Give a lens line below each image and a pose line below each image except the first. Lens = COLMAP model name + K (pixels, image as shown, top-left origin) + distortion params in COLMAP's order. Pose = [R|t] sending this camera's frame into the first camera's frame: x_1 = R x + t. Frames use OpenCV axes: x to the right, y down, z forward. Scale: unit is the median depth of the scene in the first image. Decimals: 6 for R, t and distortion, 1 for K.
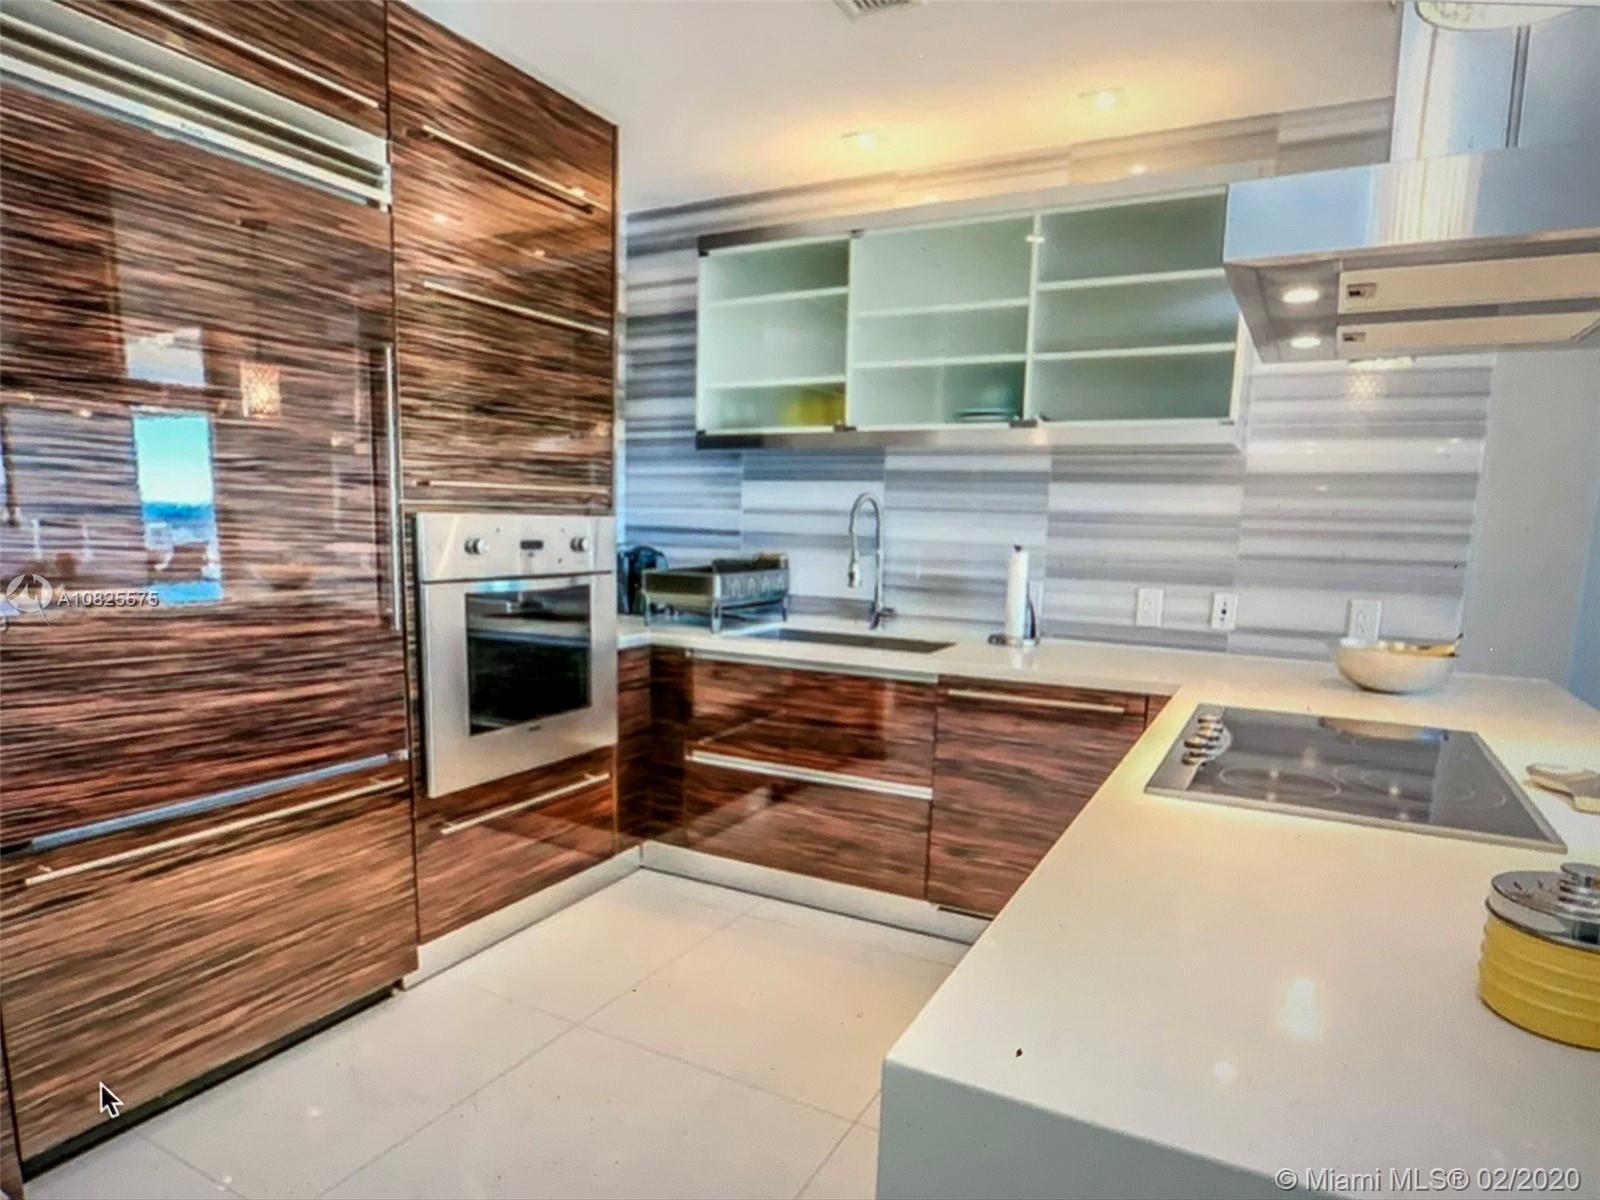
lens RADIAL K [[904.2, 0, 854.3], [0, 904.2, 630.5], [0, 0, 1]] dist [-0.006724, 0.000218]
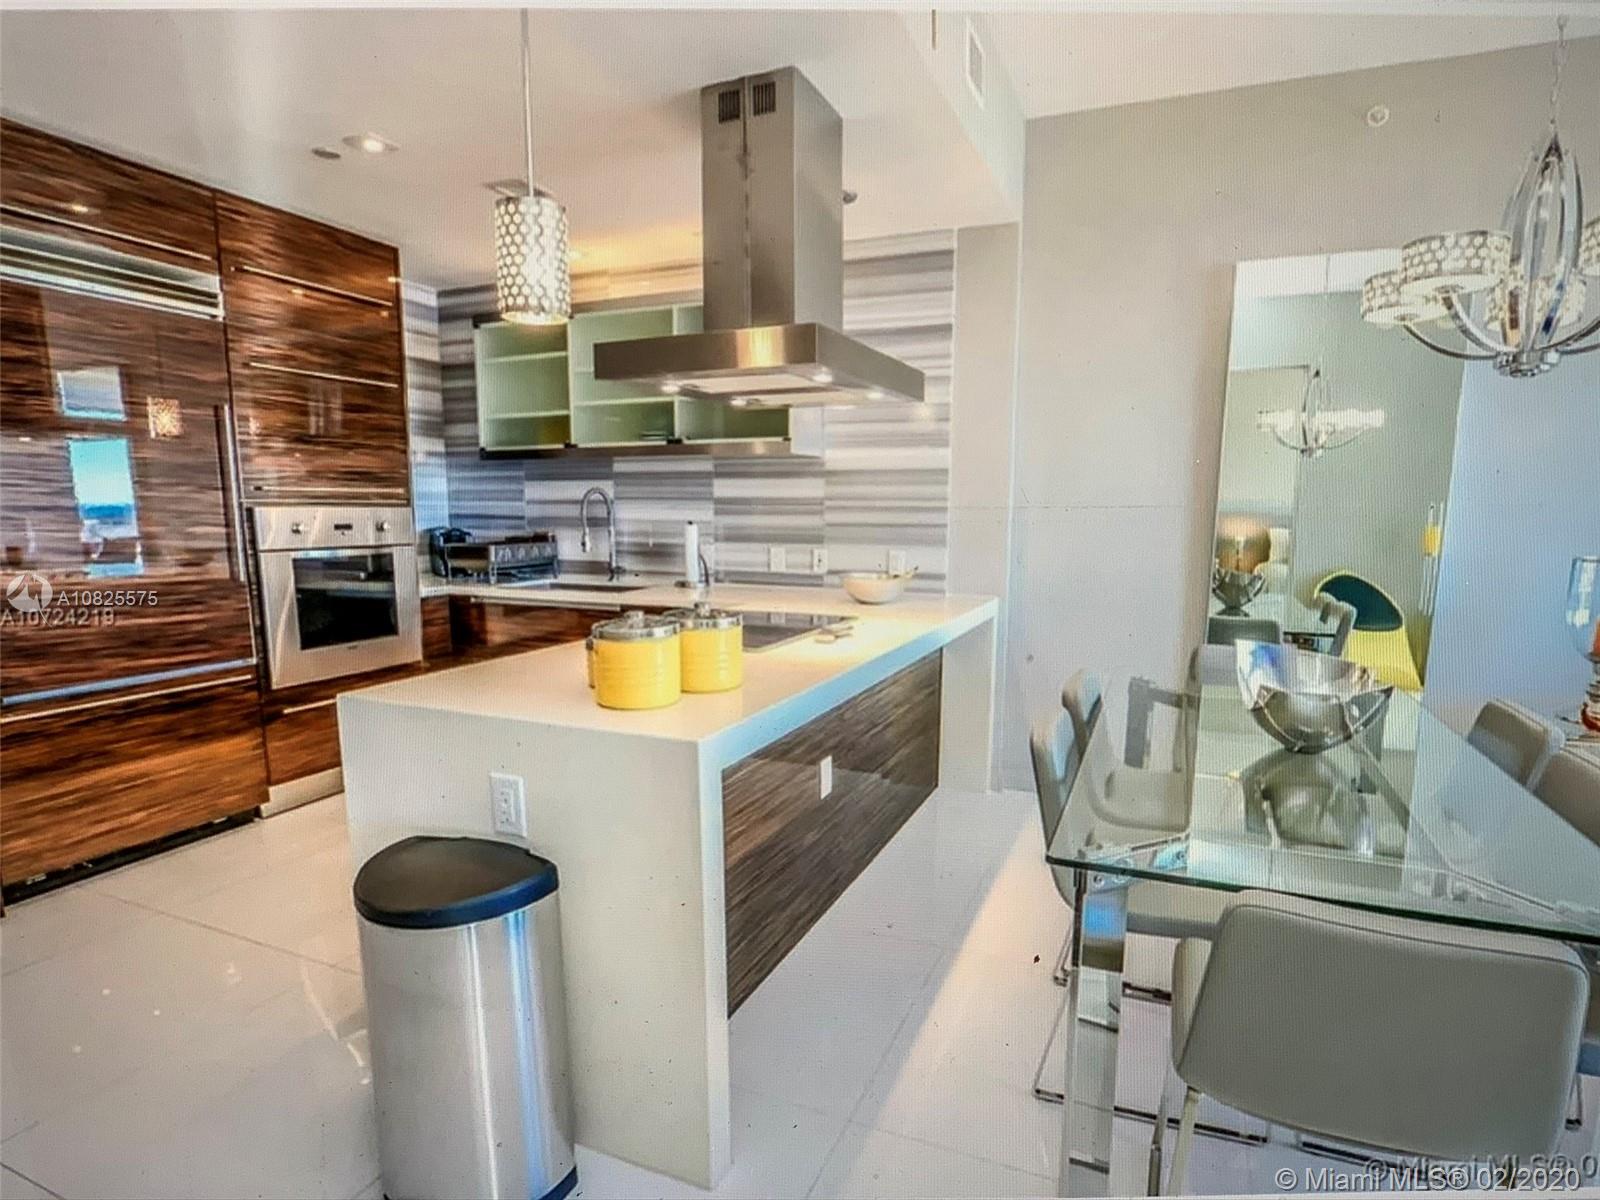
lens RADIAL K [[839.8, 0, 863.6], [0, 839.8, 616.6], [0, 0, 1]] dist [-0.003497, -0.000734]
pose [[0.997280, -0.029695, 0.067456, 0.407436], [0.029240, 0.999543, 0.007718, 0.069511], [-0.067654, -0.005725, 0.997692, -0.460724]]
